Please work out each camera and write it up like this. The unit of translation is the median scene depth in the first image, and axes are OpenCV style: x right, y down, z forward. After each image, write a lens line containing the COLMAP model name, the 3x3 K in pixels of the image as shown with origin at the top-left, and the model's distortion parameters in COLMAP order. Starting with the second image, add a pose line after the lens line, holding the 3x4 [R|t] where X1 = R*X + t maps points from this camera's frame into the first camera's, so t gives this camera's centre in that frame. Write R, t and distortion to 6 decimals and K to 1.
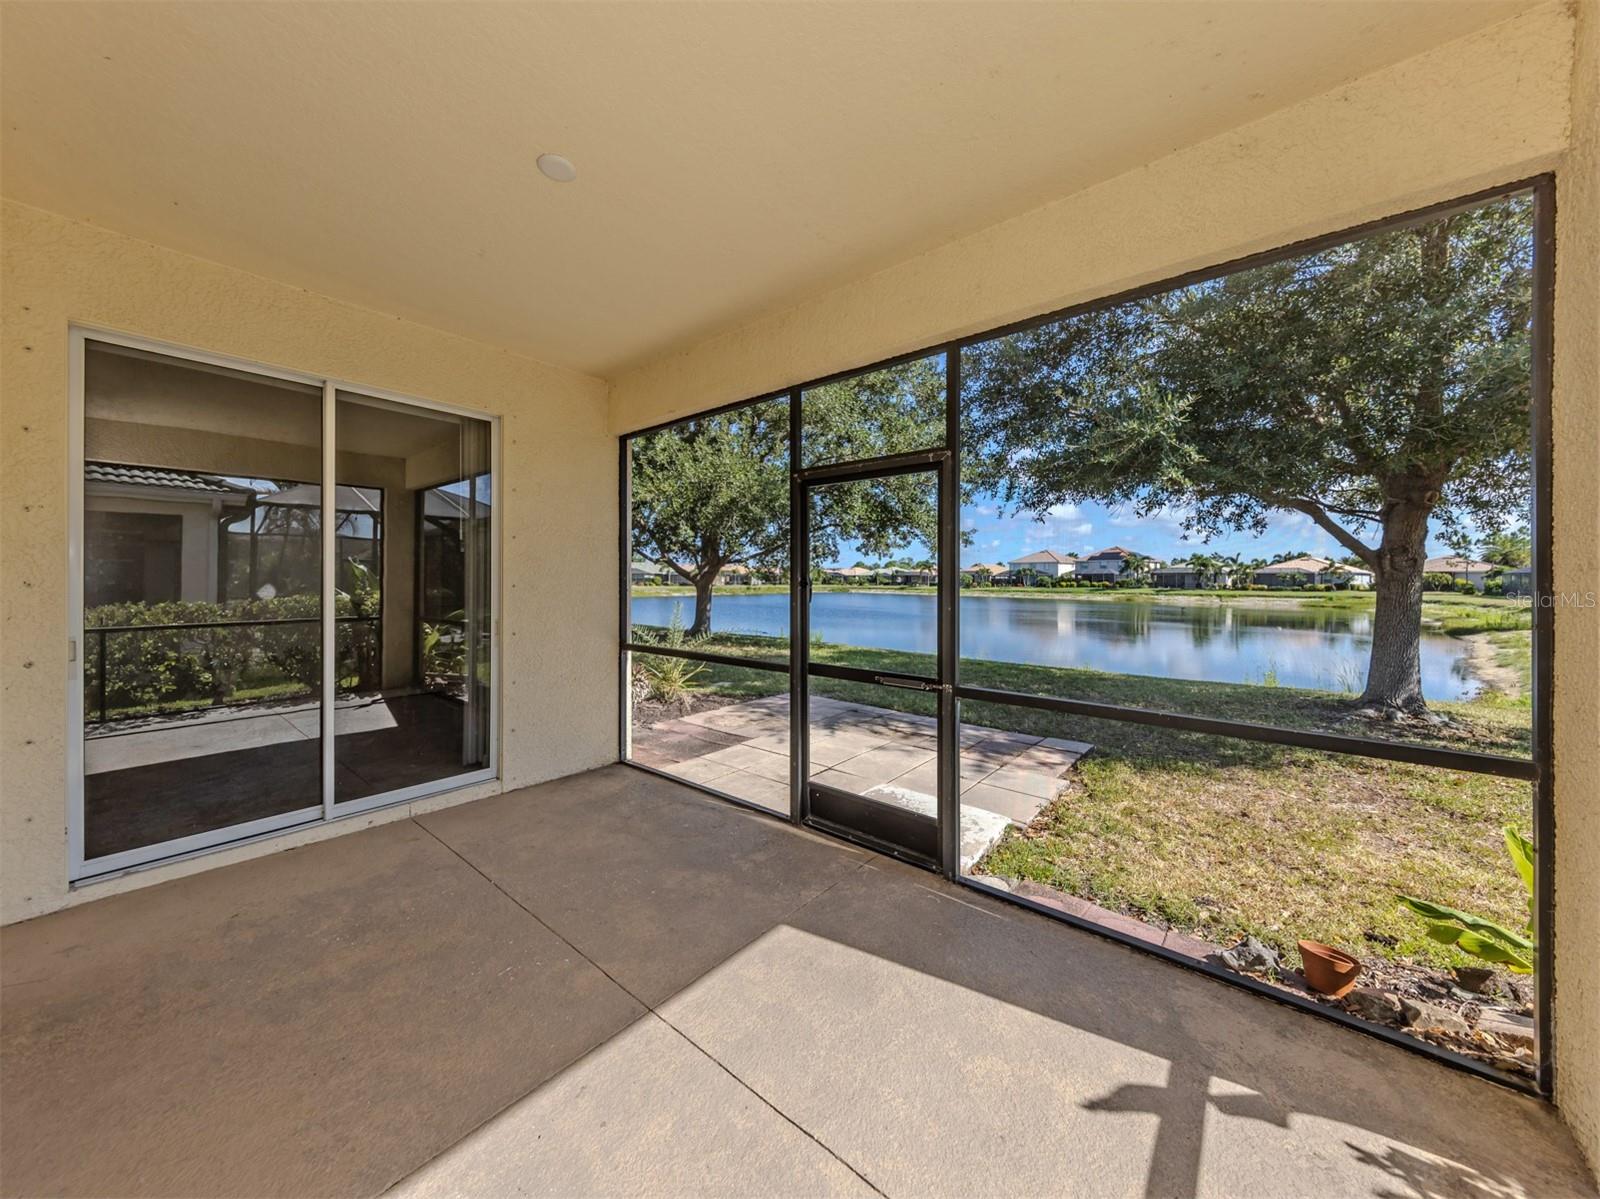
lens RADIAL K [[572.7, 0, 795.5], [0, 572.7, 589.1], [0, 0, 1]] dist [0.008058, -0.000235]
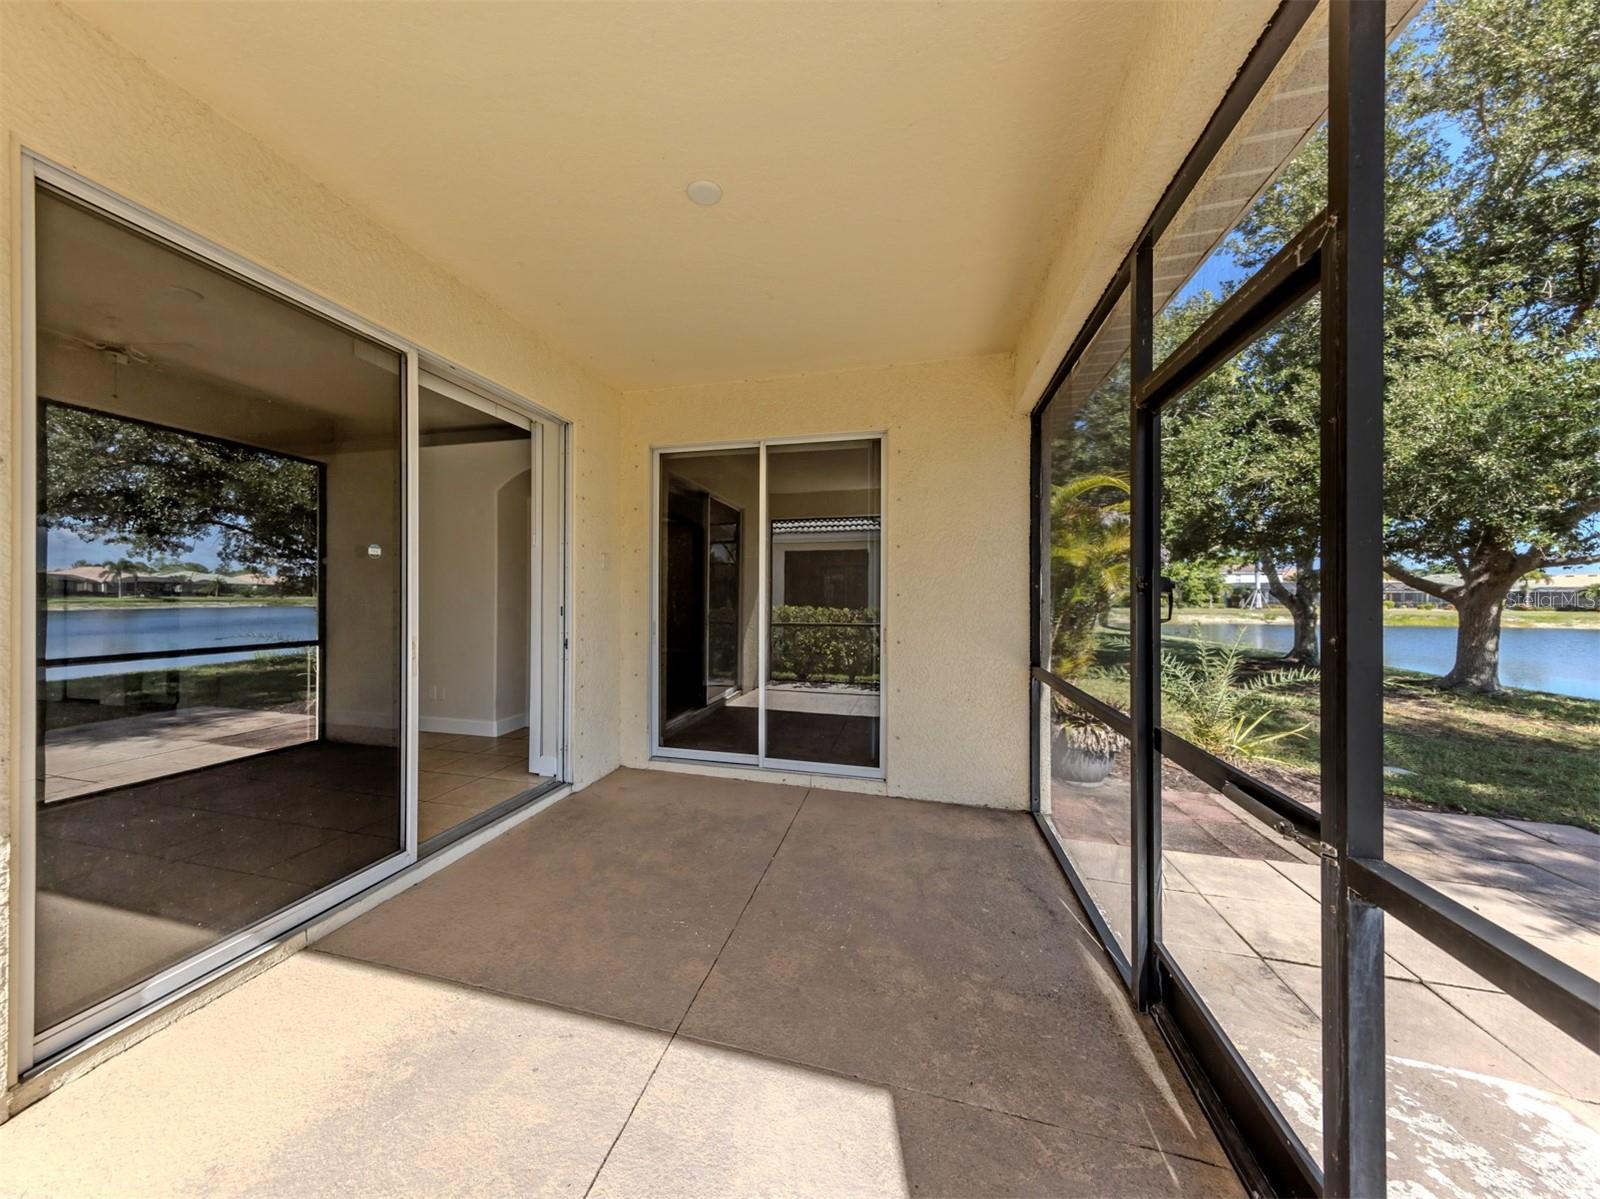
lens RADIAL K [[572.7, 0, 761.9], [0, 572.7, 601.7], [0, 0, 1]] dist [0.008058, -0.000235]
pose [[0.408604, 0.008524, -0.912672, 0.383013], [-0.018885, 0.999821, 0.000883, 0.011178], [0.912516, 0.016875, 0.408692, 0.423276]]
